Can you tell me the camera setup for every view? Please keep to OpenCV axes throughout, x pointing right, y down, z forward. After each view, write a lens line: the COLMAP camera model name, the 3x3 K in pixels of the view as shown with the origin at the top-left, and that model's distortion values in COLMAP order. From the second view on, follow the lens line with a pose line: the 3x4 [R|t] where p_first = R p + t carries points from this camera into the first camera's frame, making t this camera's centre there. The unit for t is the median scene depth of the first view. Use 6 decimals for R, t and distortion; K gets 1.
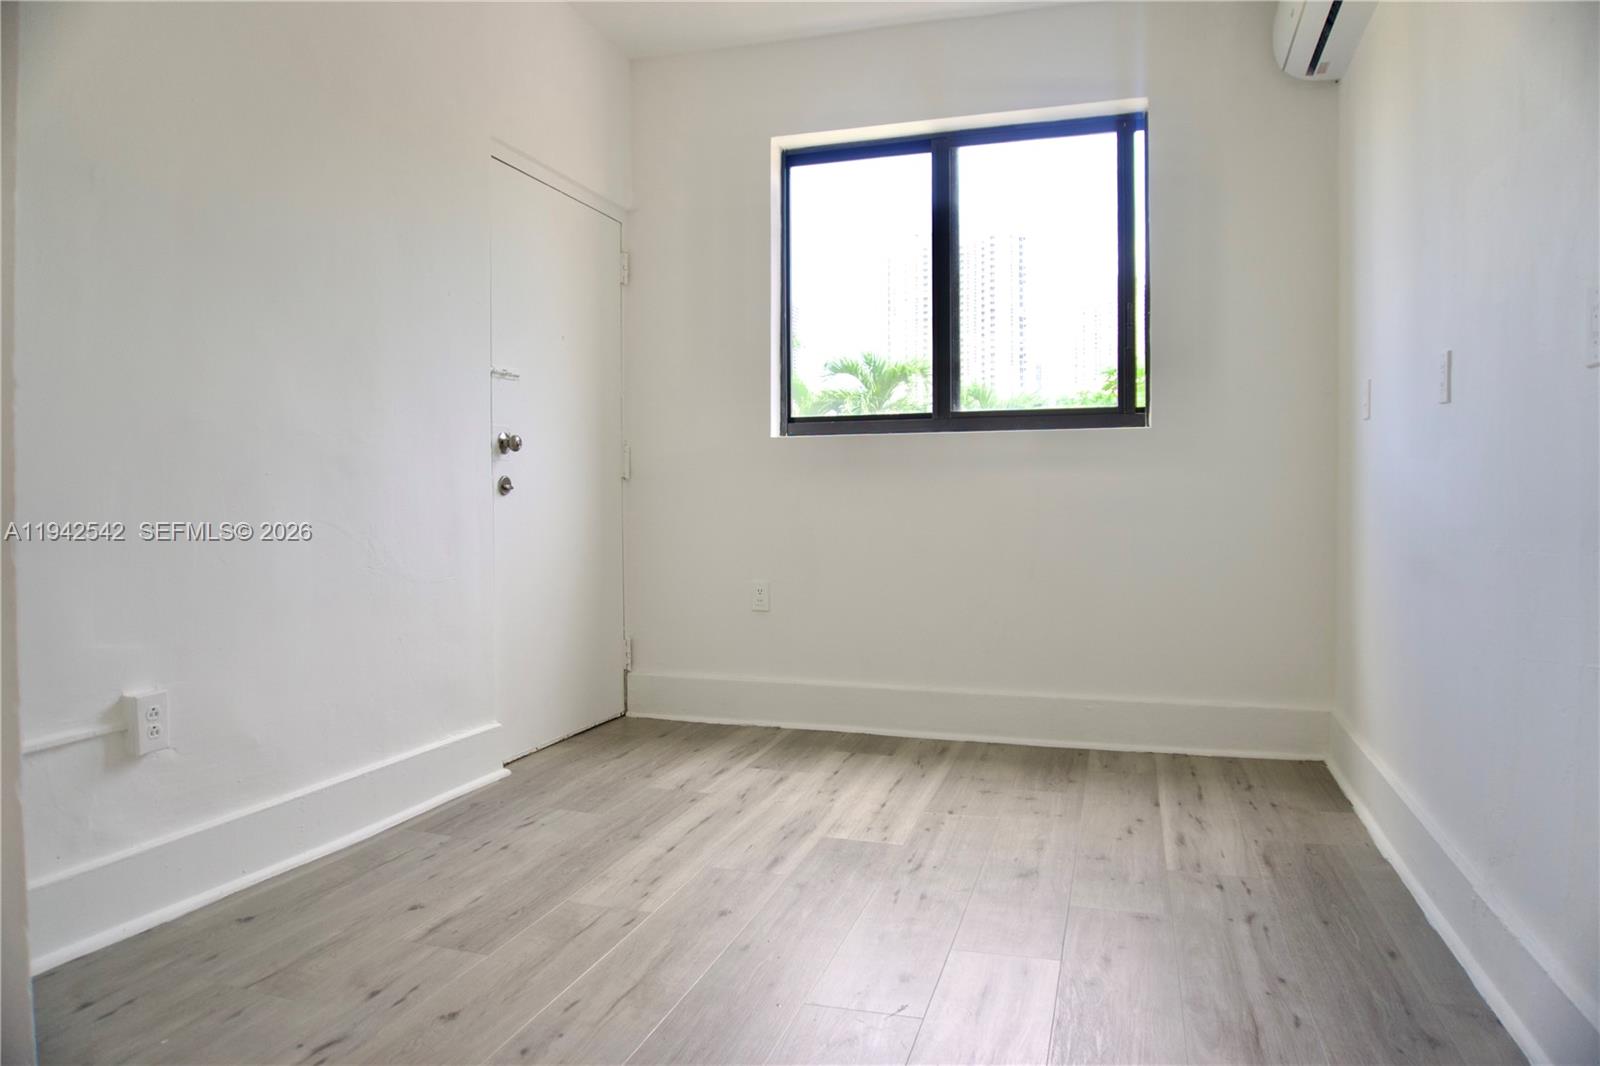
lens RADIAL K [[1068.3, 0, 800.0], [0, 1068.3, 533.0], [0, 0, 1]] dist [-0.051798, -0.003397]
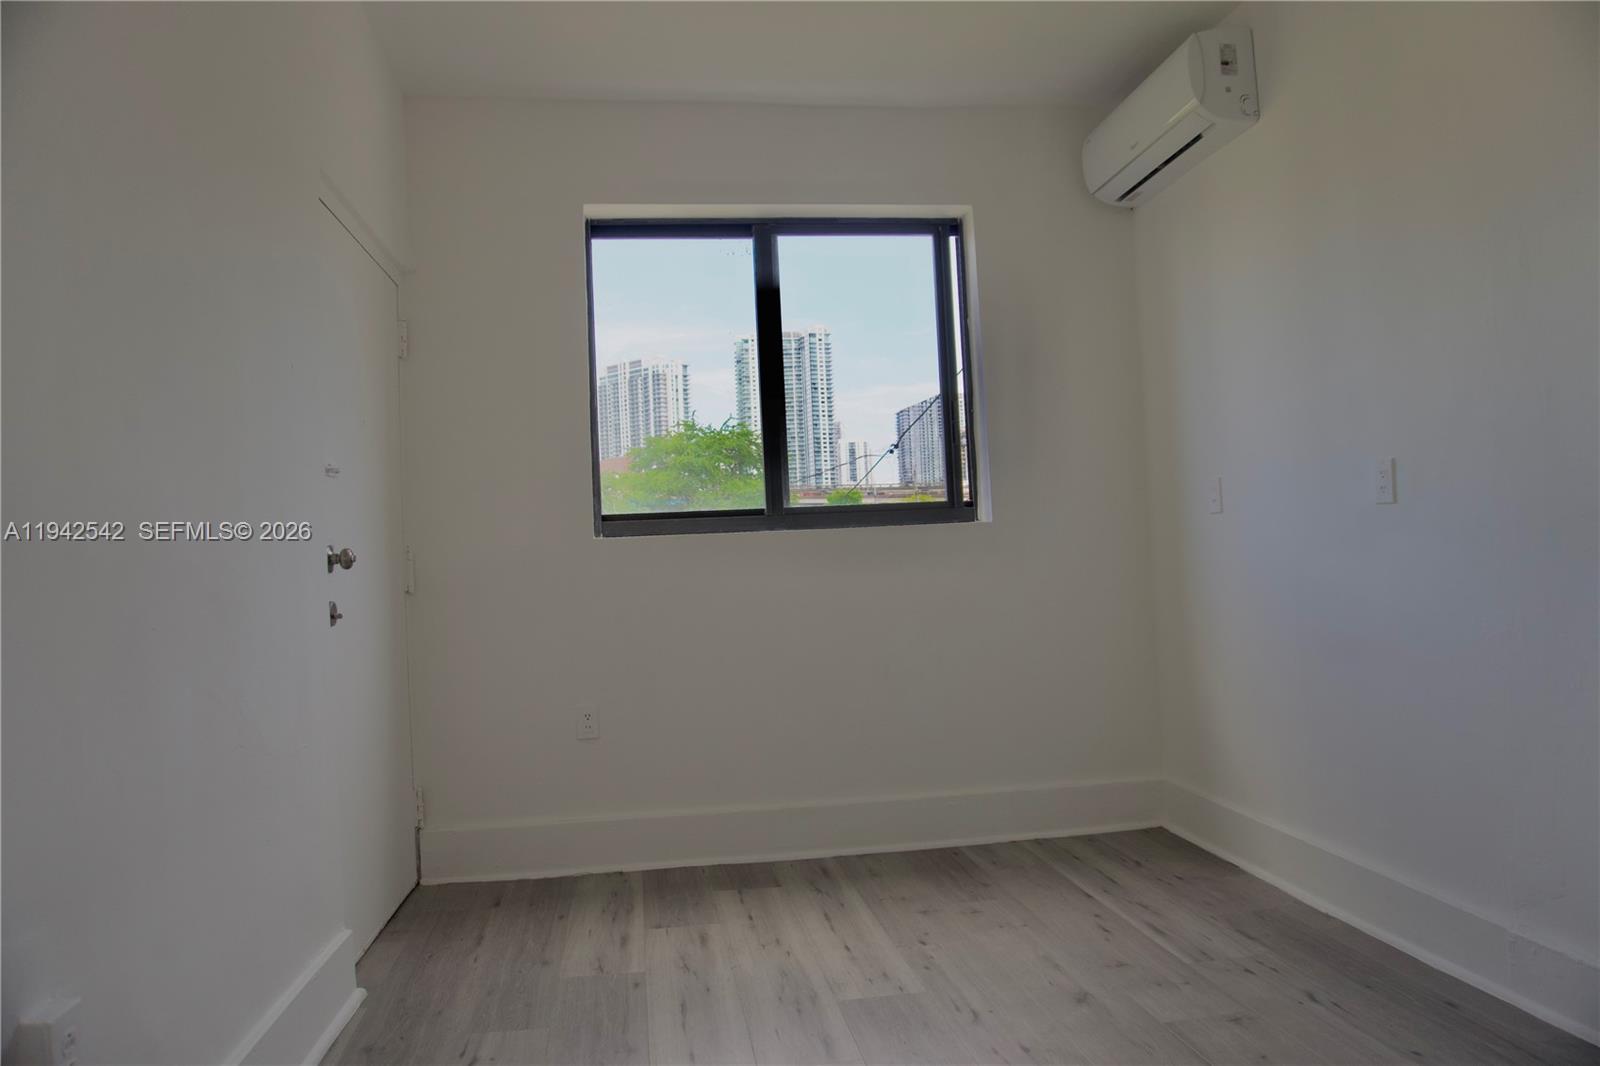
lens RADIAL K [[1068.3, 0, 800.0], [0, 1068.3, 533.0], [0, 0, 1]] dist [-0.051798, -0.003397]
pose [[0.899908, -0.022178, 0.435515, -0.351419], [0.054579, 0.996581, -0.062028, -0.042377], [-0.432650, 0.079589, 0.898042, 0.189063]]
